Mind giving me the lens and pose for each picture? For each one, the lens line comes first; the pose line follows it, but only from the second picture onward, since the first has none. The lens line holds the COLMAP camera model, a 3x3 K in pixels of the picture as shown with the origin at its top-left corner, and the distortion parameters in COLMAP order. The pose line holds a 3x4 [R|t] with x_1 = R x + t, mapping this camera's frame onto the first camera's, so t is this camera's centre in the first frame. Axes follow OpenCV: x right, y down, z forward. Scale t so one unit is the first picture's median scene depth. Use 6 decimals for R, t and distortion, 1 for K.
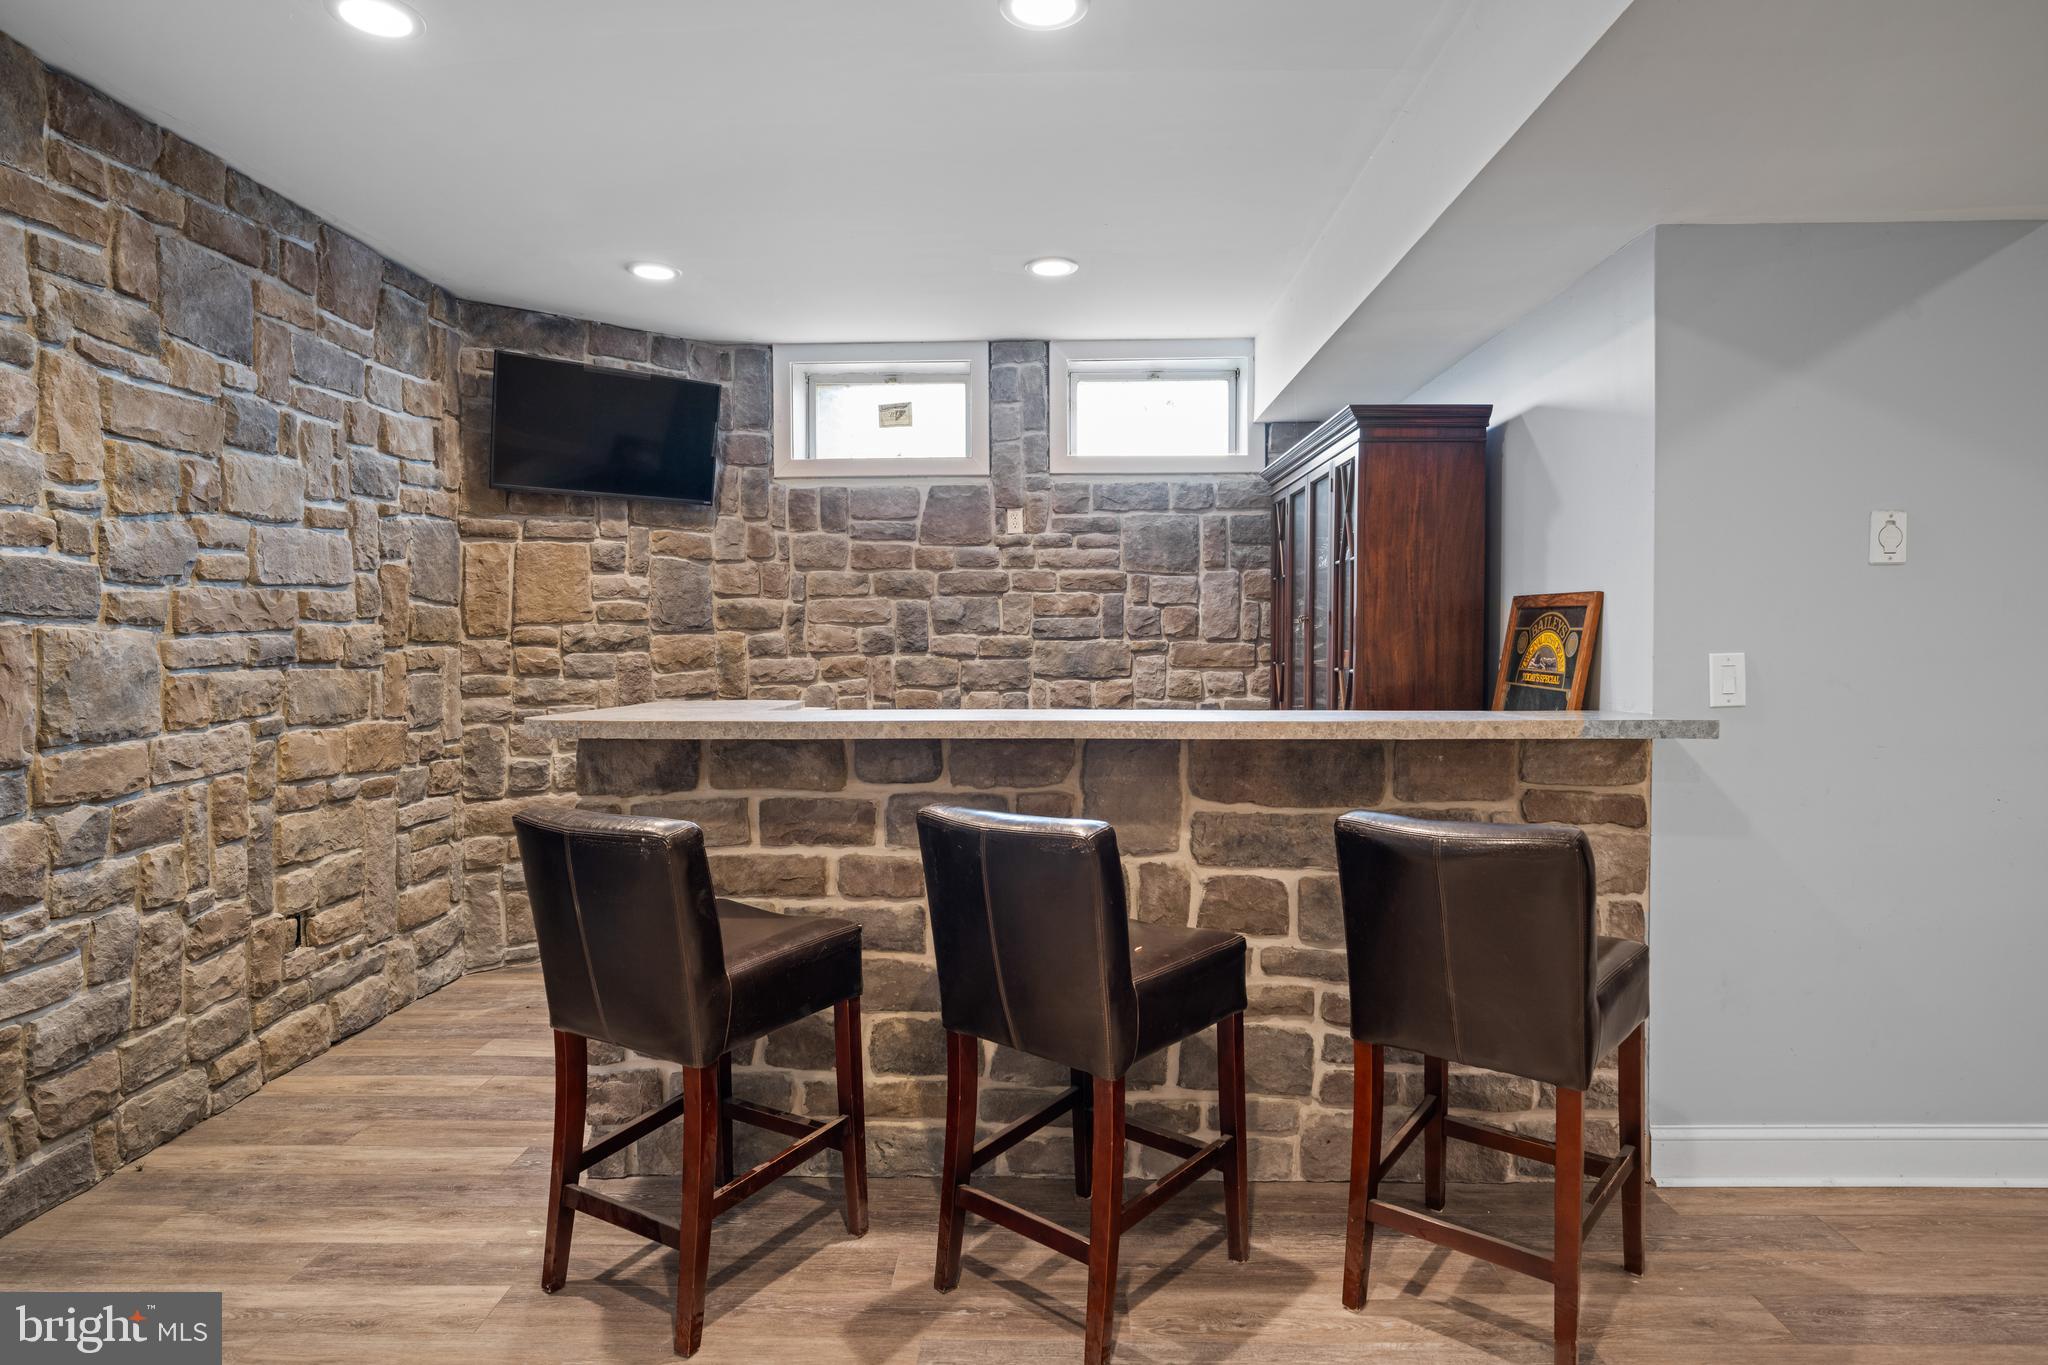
lens RADIAL K [[1112.3, 0, 1019.5], [0, 1112.3, 668.4], [0, 0, 1]] dist [-0.001807, 0.000273]
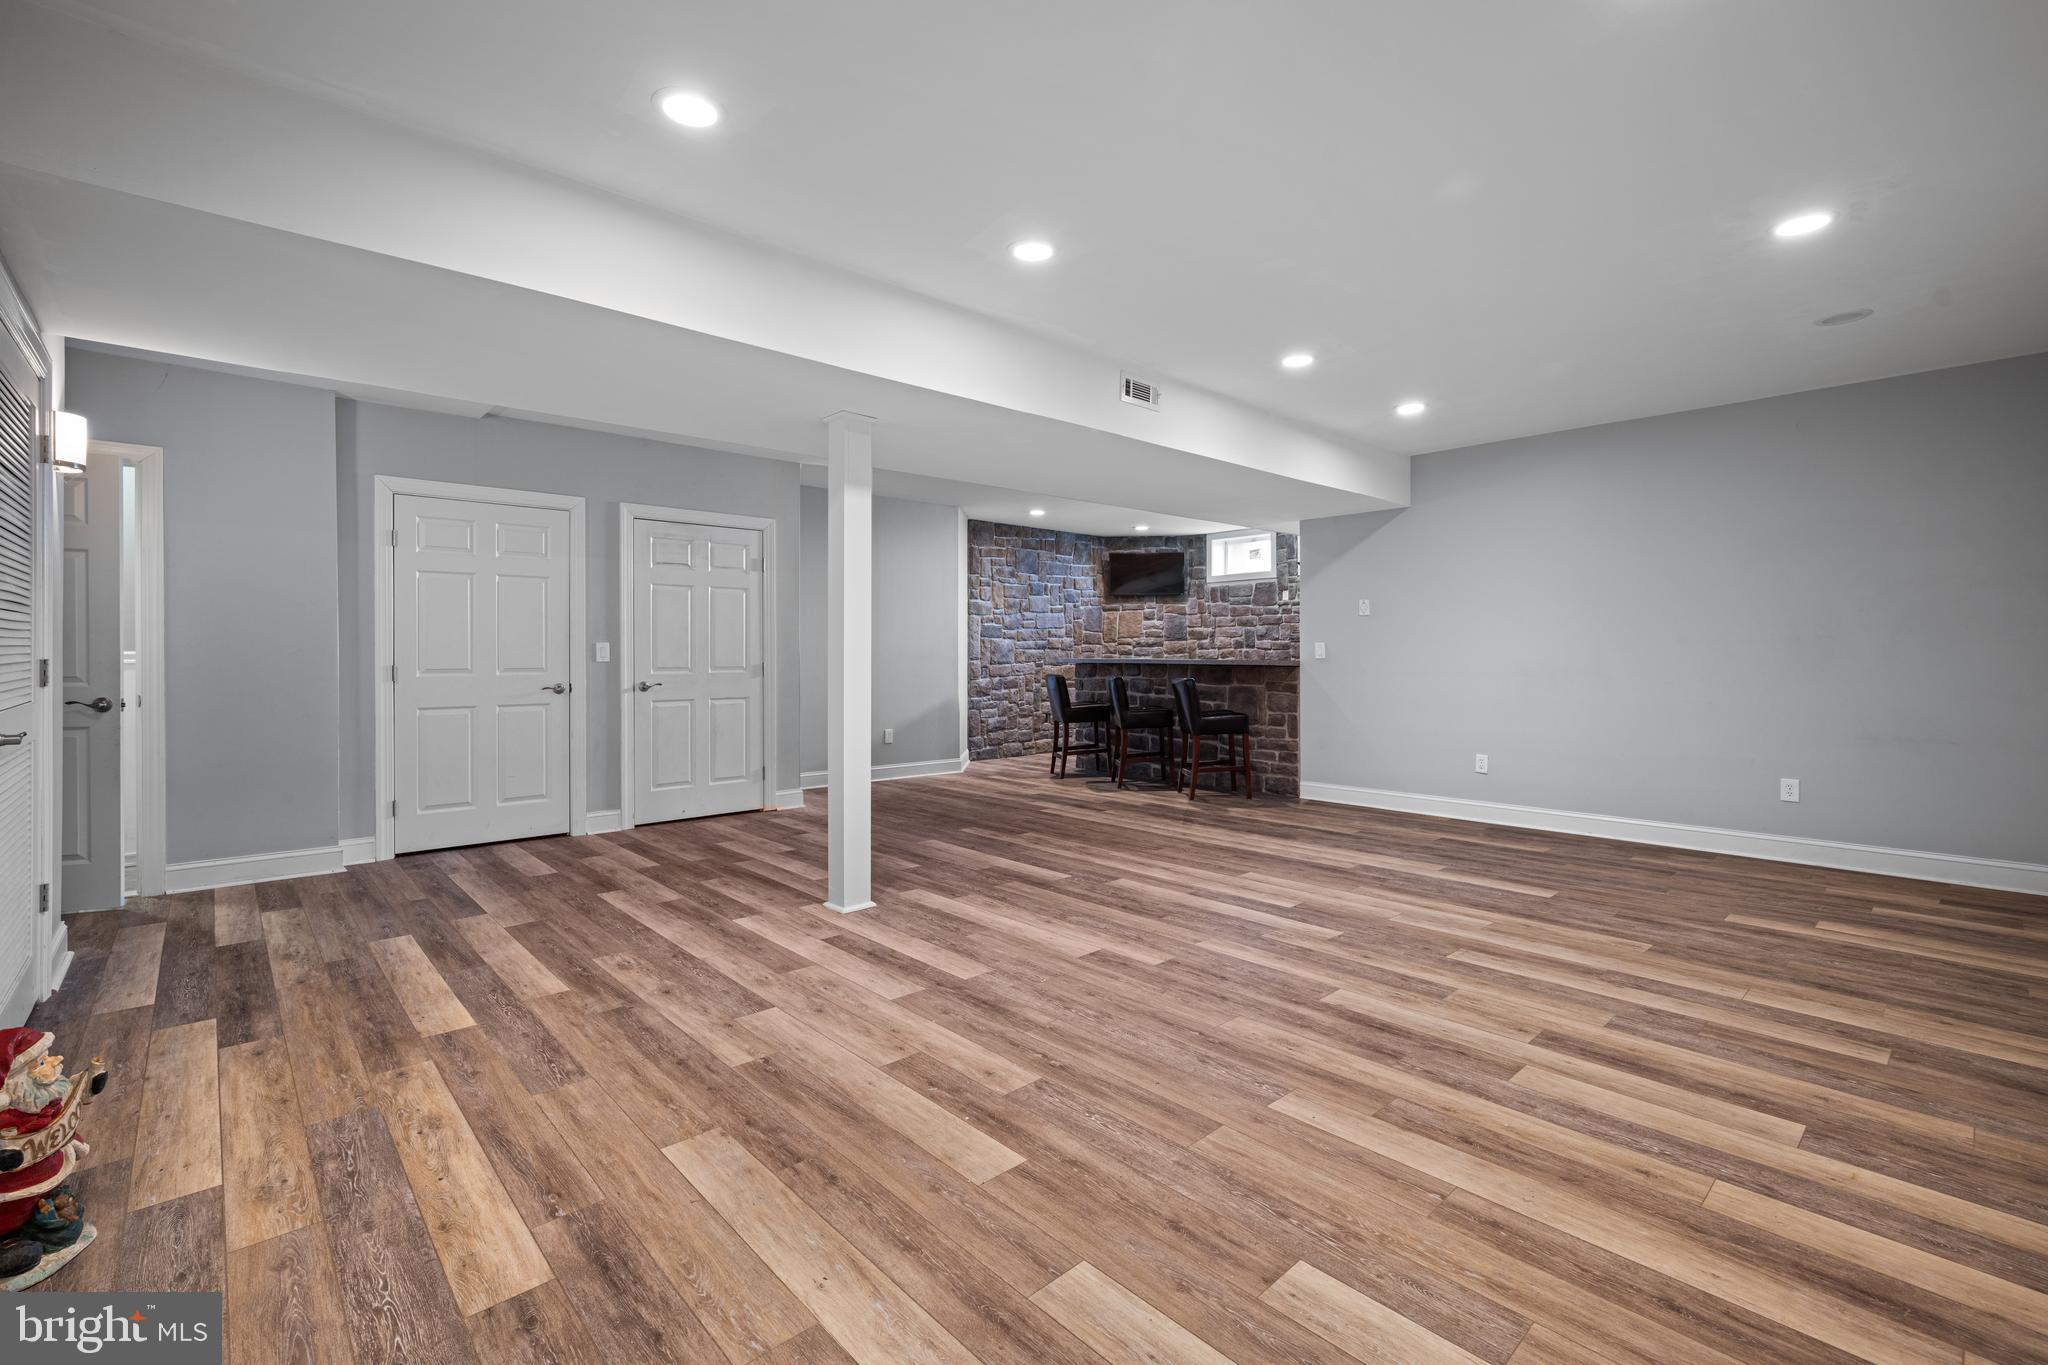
lens RADIAL K [[913.1, 0, 1021.4], [0, 913.1, 667.3], [0, 0, 1]] dist [-0.000194, -0.000001]
pose [[0.682030, 0.014786, -0.731175, 1.104349], [-0.021693, 0.999765, -0.000018, 0.043355], [0.731002, 0.015874, 0.682190, -0.843060]]
